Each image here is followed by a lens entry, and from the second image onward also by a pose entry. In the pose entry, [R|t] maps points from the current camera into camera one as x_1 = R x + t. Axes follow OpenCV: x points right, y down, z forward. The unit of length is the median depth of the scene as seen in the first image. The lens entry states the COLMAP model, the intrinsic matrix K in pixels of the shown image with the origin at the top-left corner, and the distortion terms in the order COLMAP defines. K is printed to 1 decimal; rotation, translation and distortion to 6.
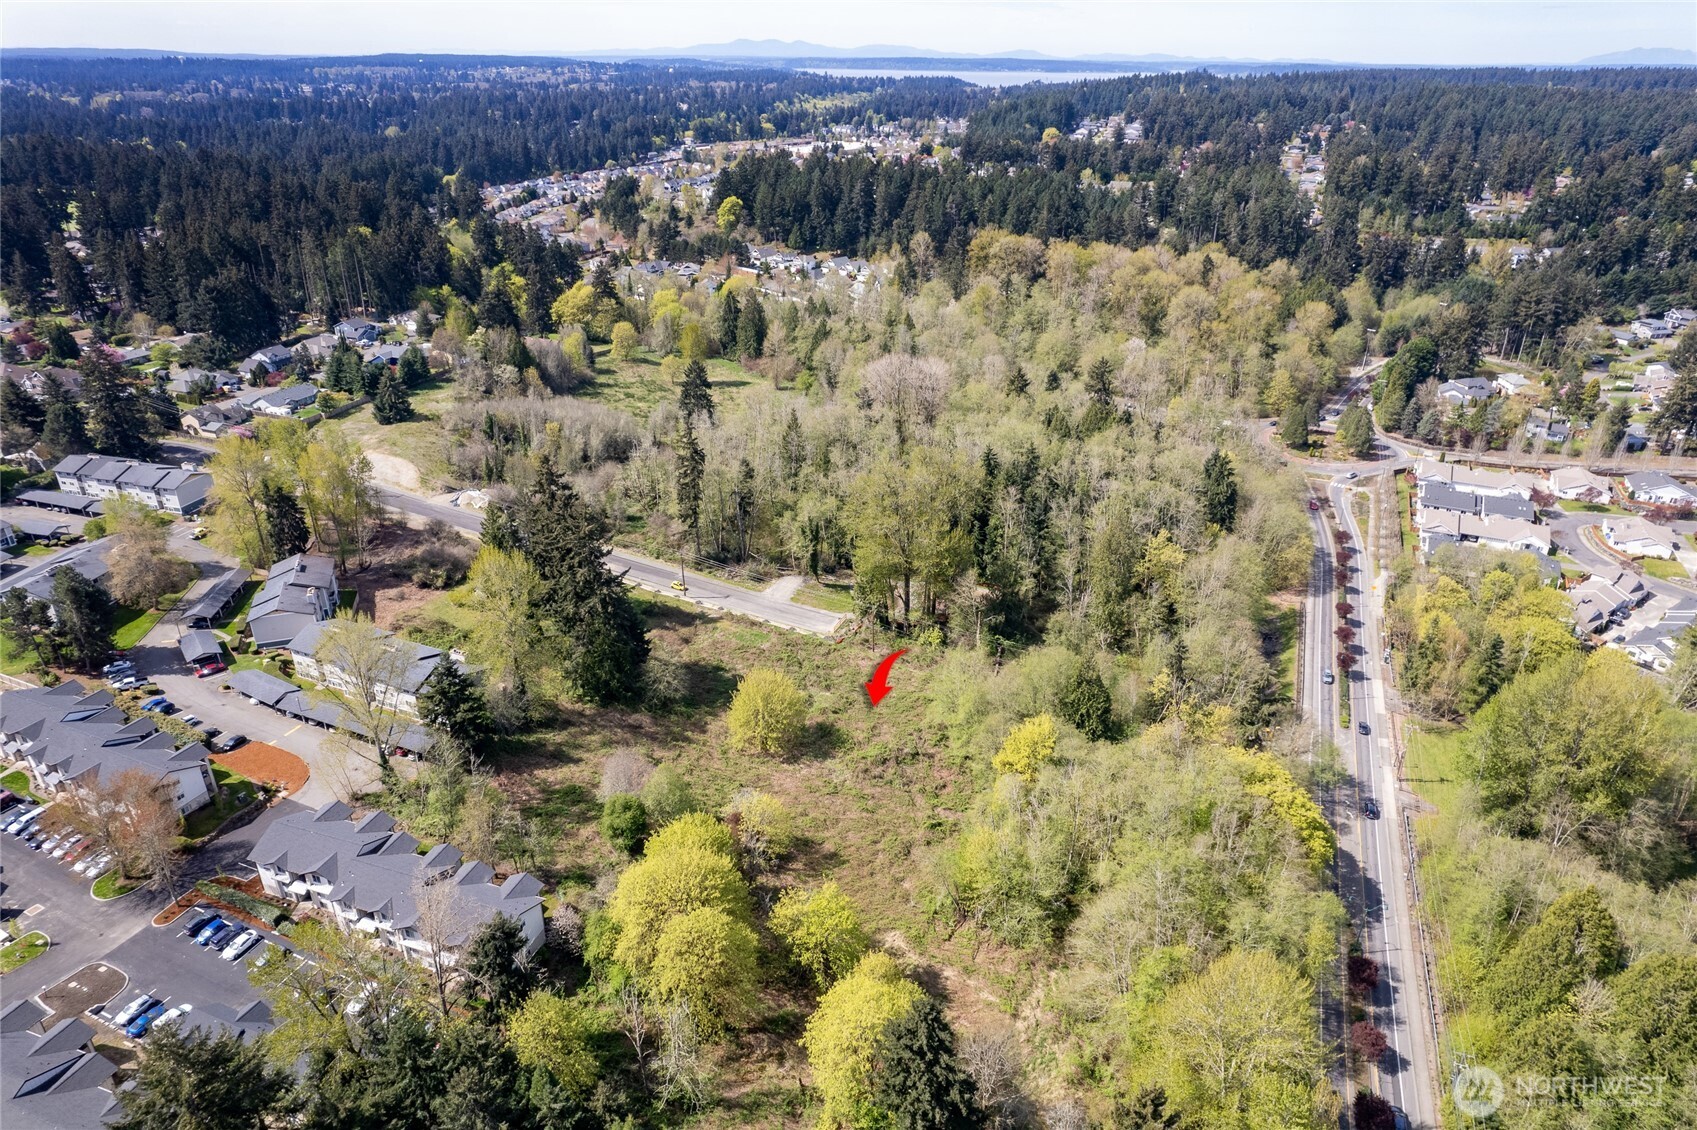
lens RADIAL K [[1083.9, 0, 855.0], [0, 1083.9, 575.2], [0, 0, 1]] dist [-0.067023, 0.059044]
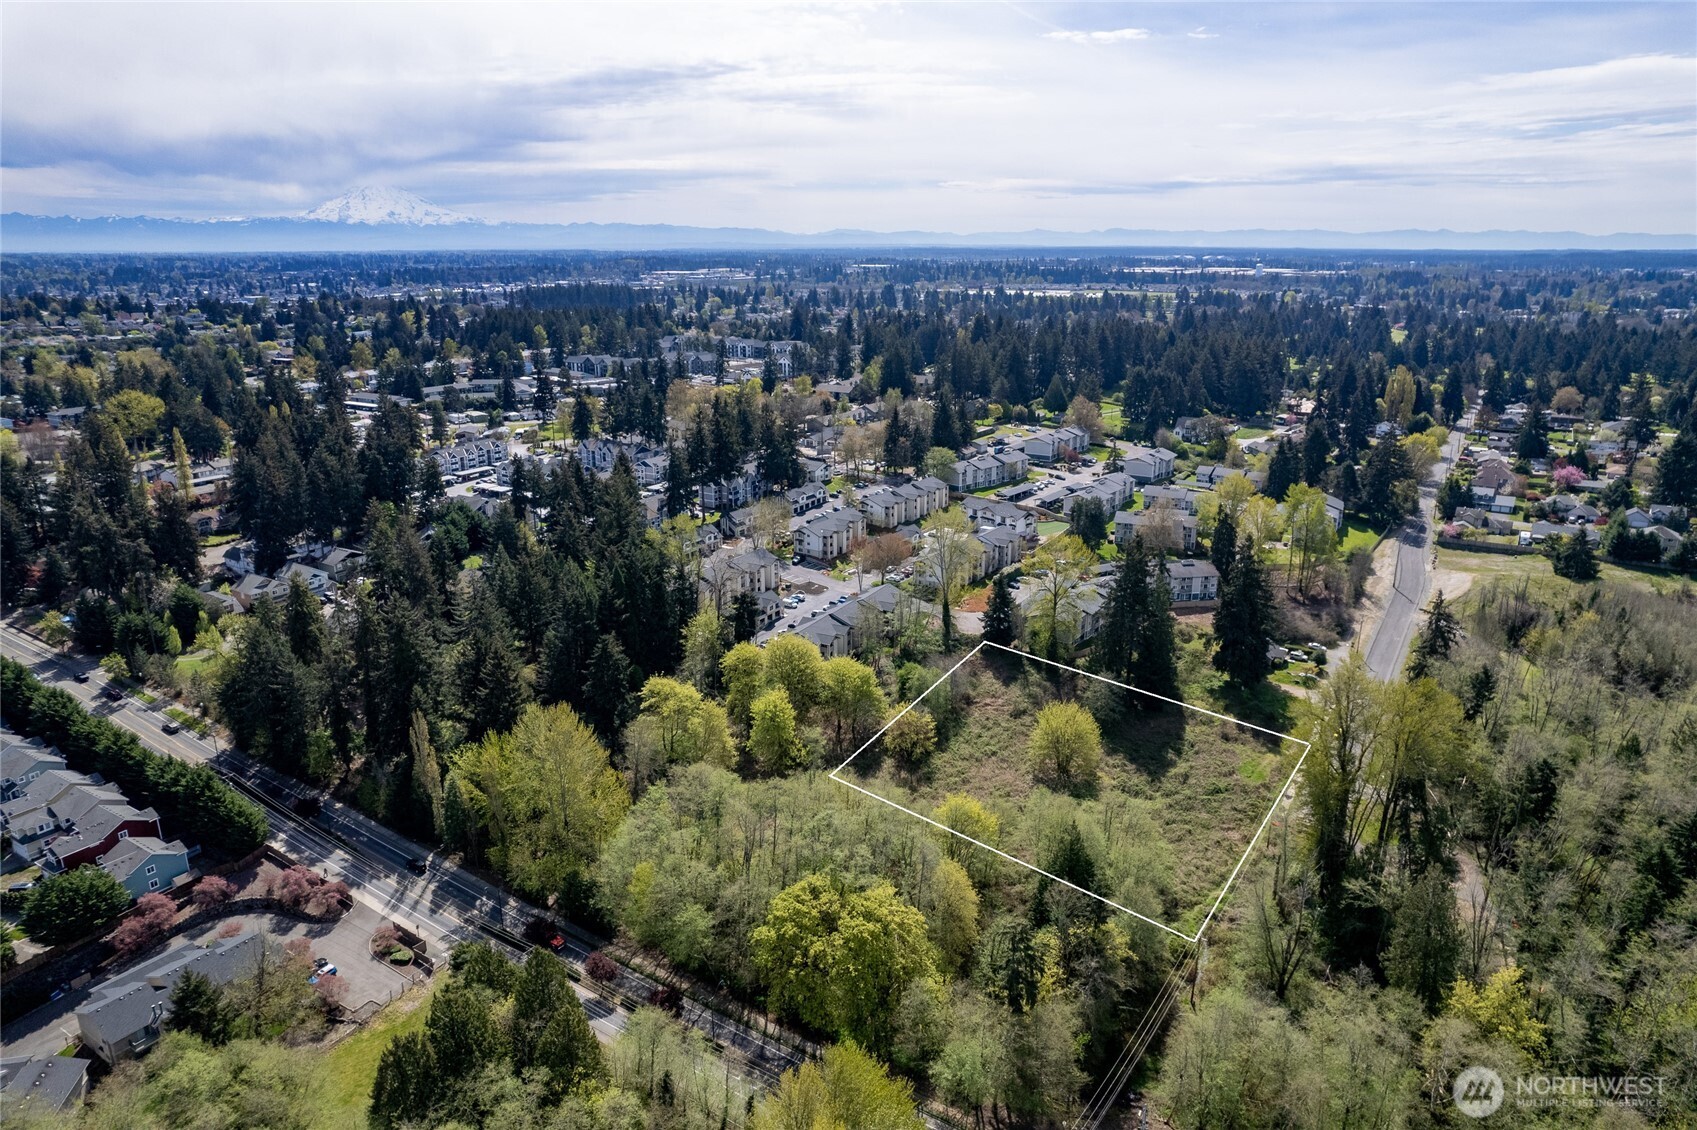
lens RADIAL K [[1083.9, 0, 855.8], [0, 1083.9, 567.0], [0, 0, 1]] dist [-0.067023, 0.059044]
pose [[-0.175986, 0.272951, -0.945794, 0.749406], [-0.430766, 0.842561, 0.323312, -0.230316], [0.885138, 0.464315, -0.030701, 0.566747]]
